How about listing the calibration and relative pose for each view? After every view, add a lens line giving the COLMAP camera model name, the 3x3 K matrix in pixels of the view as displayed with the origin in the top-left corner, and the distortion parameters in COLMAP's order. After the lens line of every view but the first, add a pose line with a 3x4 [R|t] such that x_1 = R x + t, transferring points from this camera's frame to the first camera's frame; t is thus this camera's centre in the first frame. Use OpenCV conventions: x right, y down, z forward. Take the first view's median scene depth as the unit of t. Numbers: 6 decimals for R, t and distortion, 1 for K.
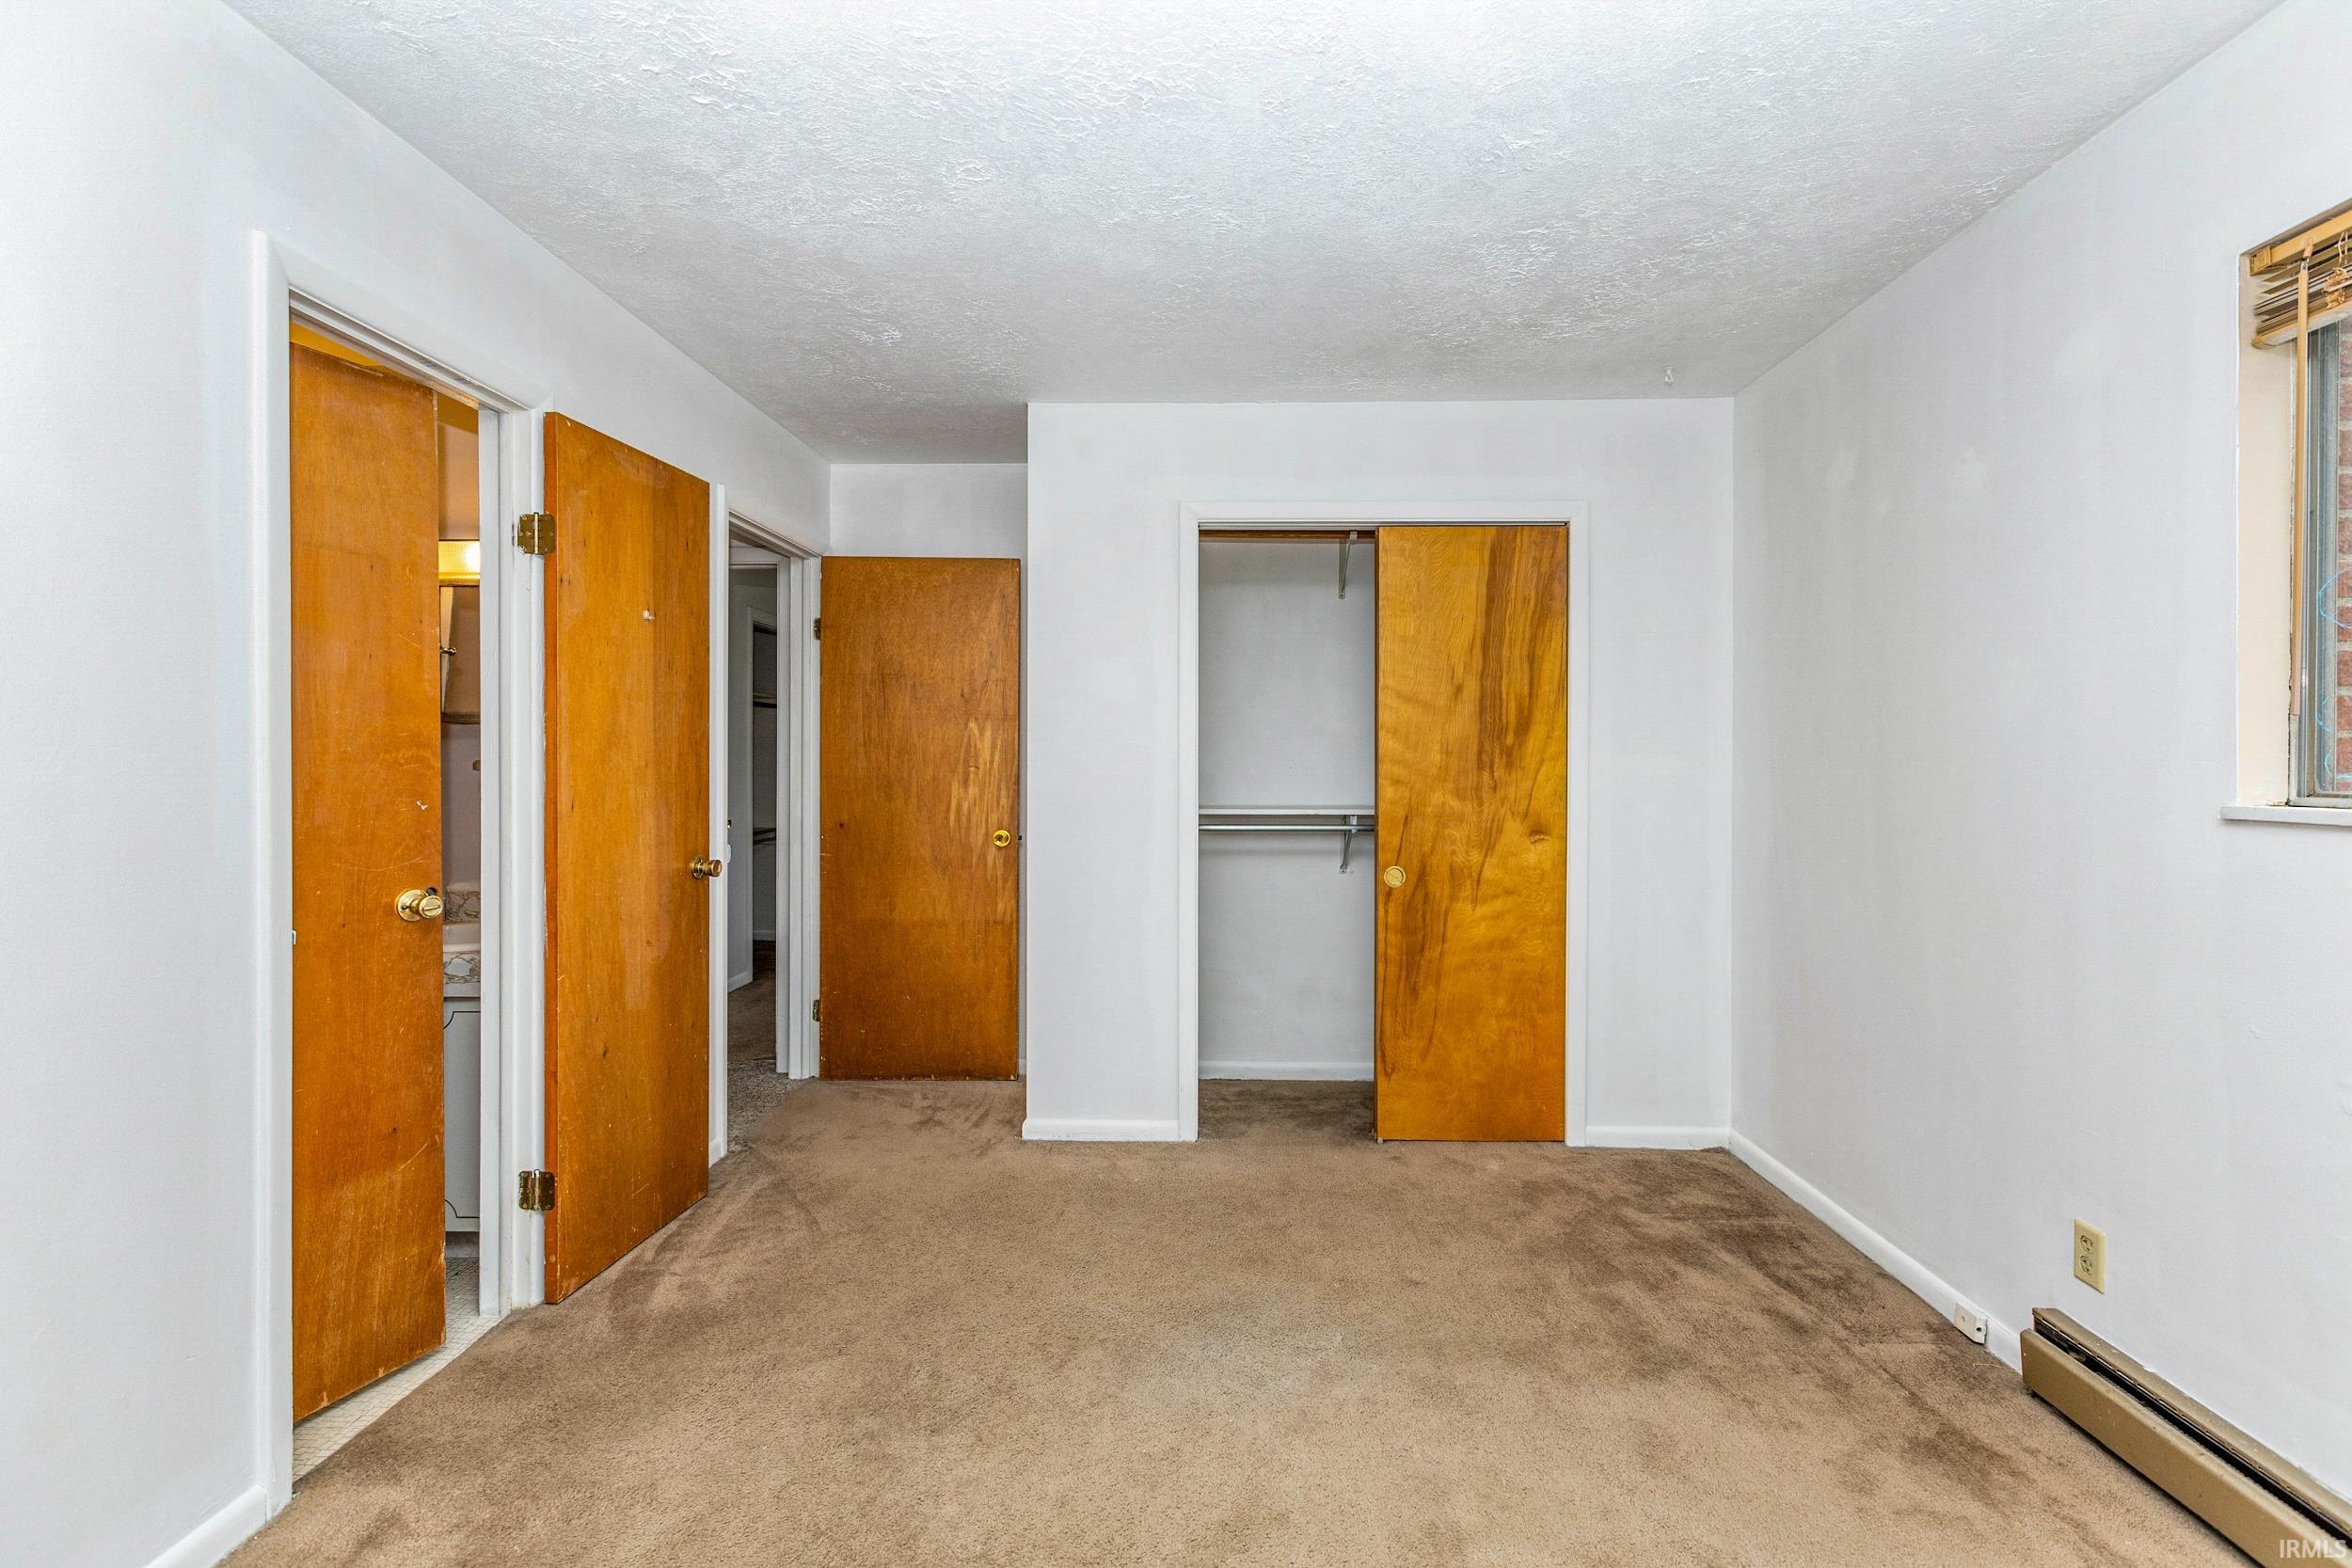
lens RADIAL K [[1077.9, 0, 1188.2], [0, 1077.9, 774.1], [0, 0, 1]] dist [0.001288, -0.001655]
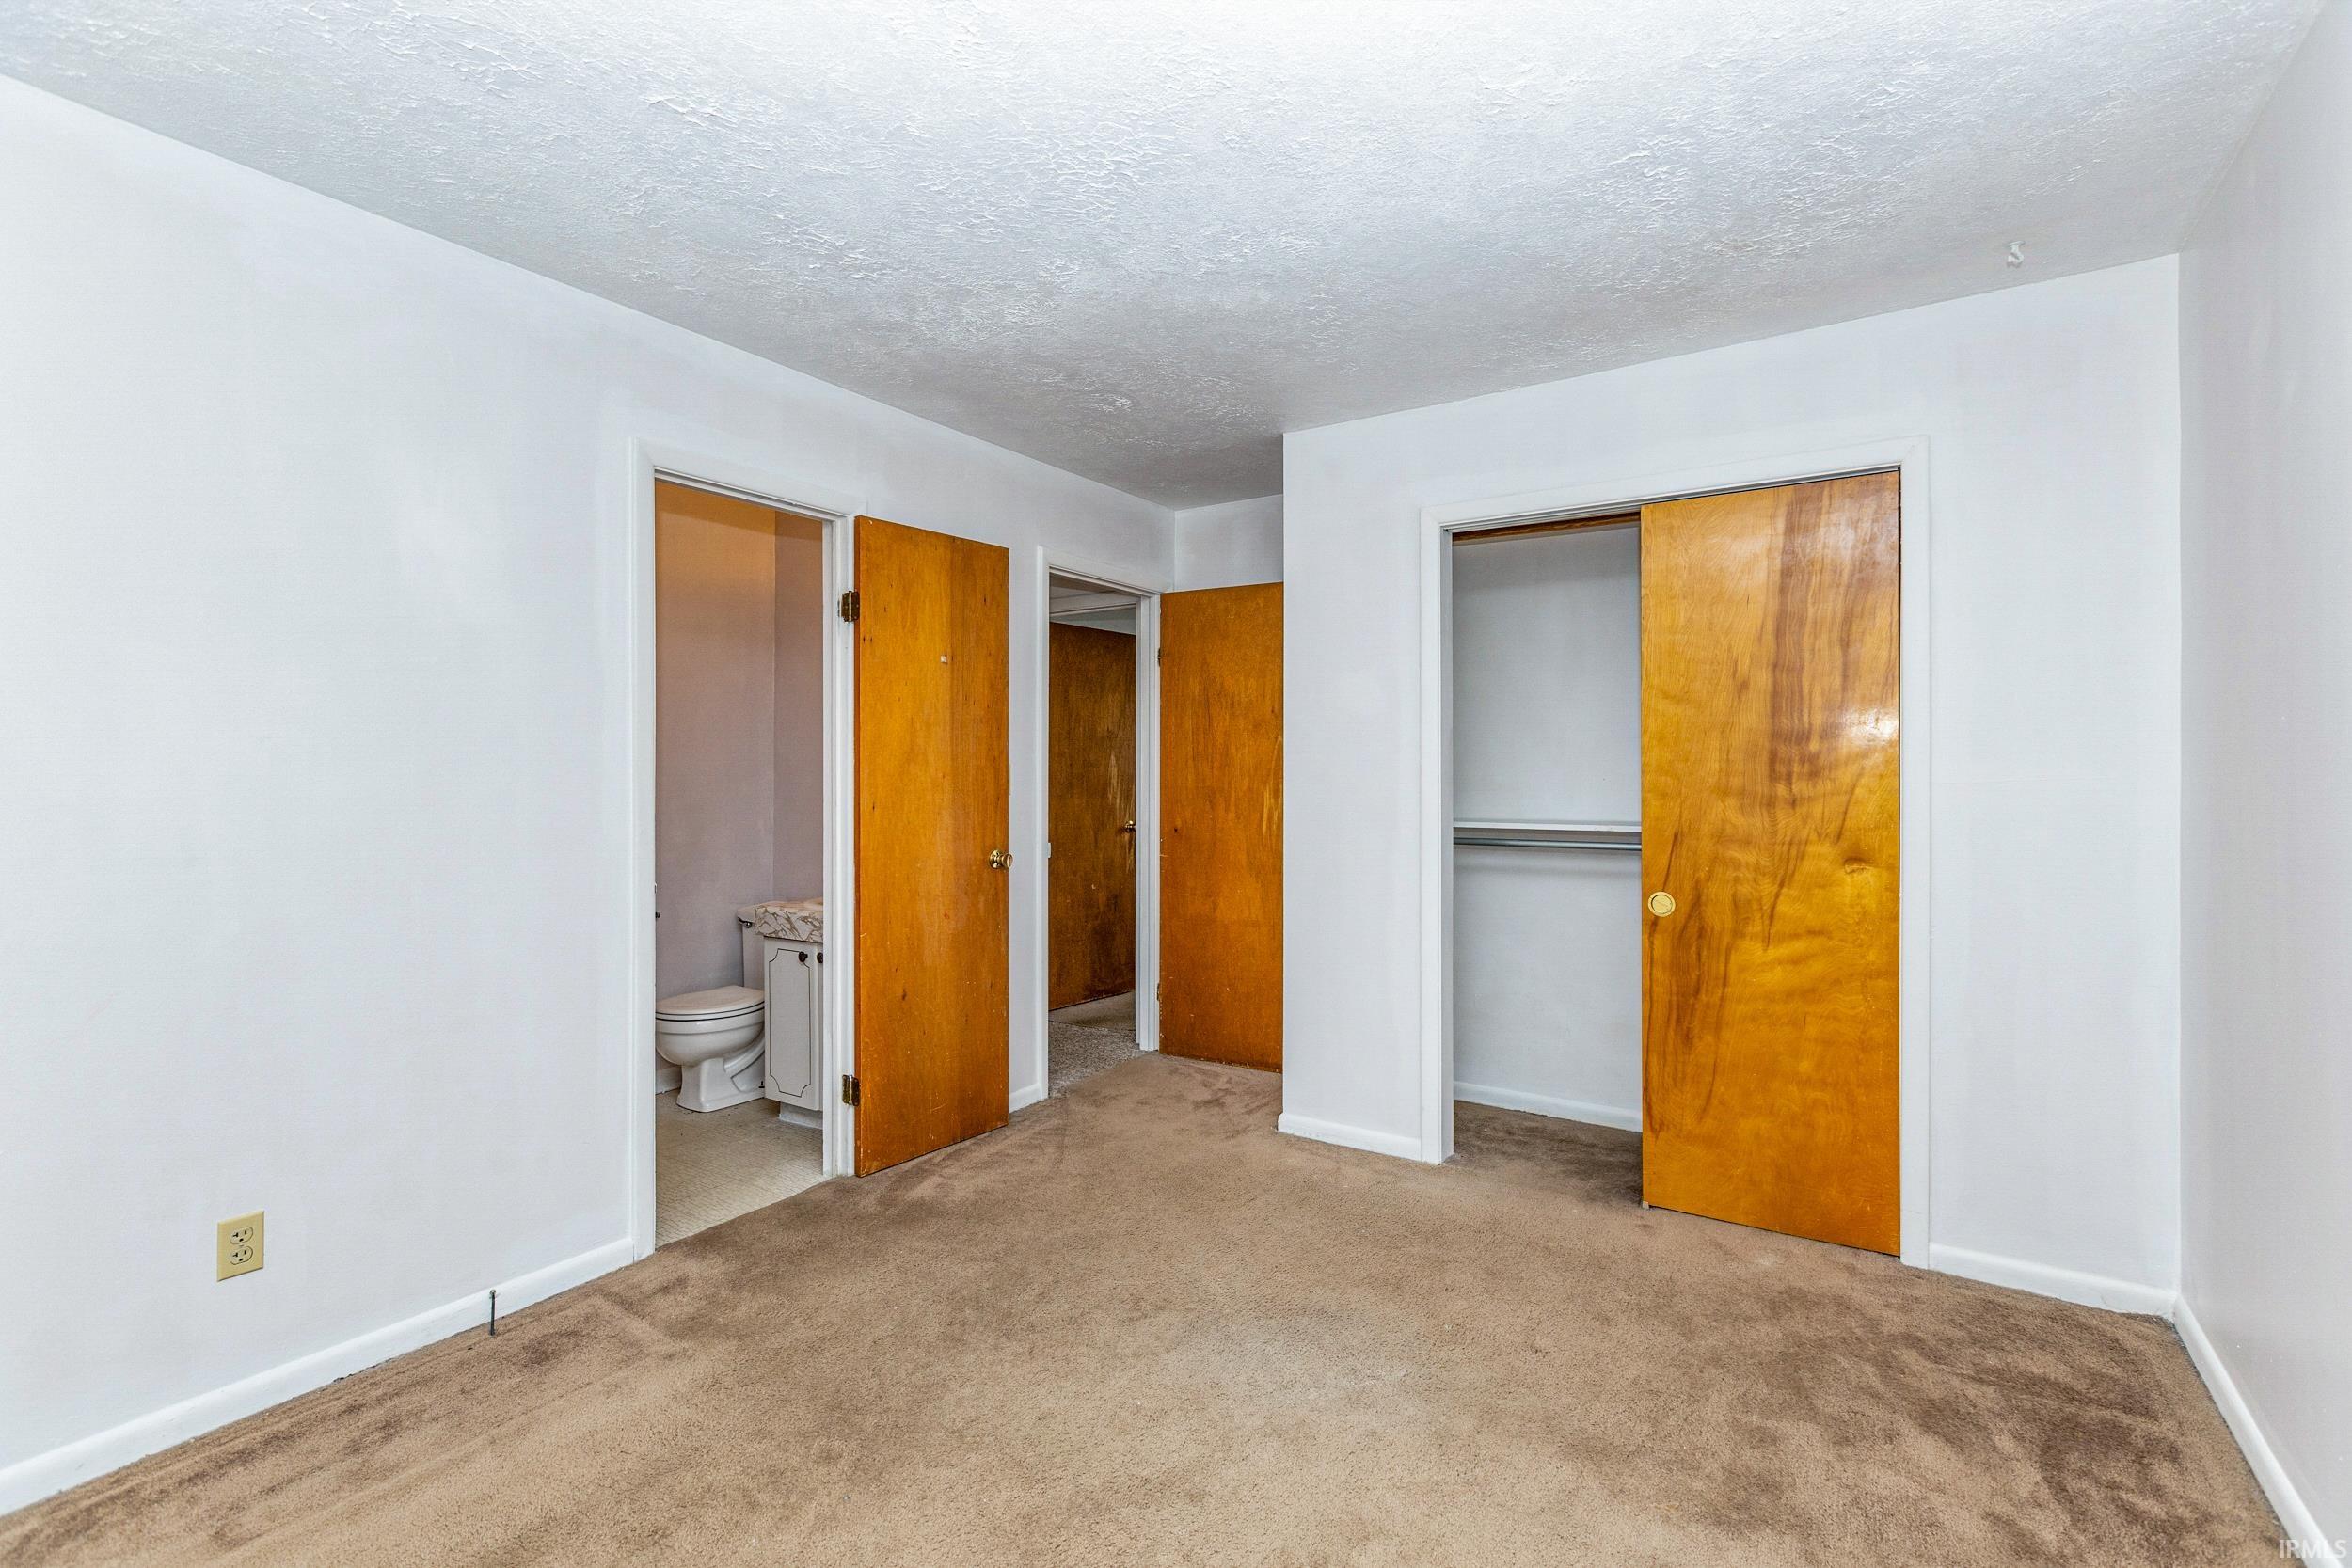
lens RADIAL K [[1077.9, 0, 1179.5], [0, 1077.9, 778.7], [0, 0, 1]] dist [0.001288, -0.001655]
pose [[0.841014, -0.000503, -0.541013, 0.338520], [-0.004345, 0.999961, -0.007684, 0.002199], [0.540996, 0.008813, 0.840979, 0.057286]]
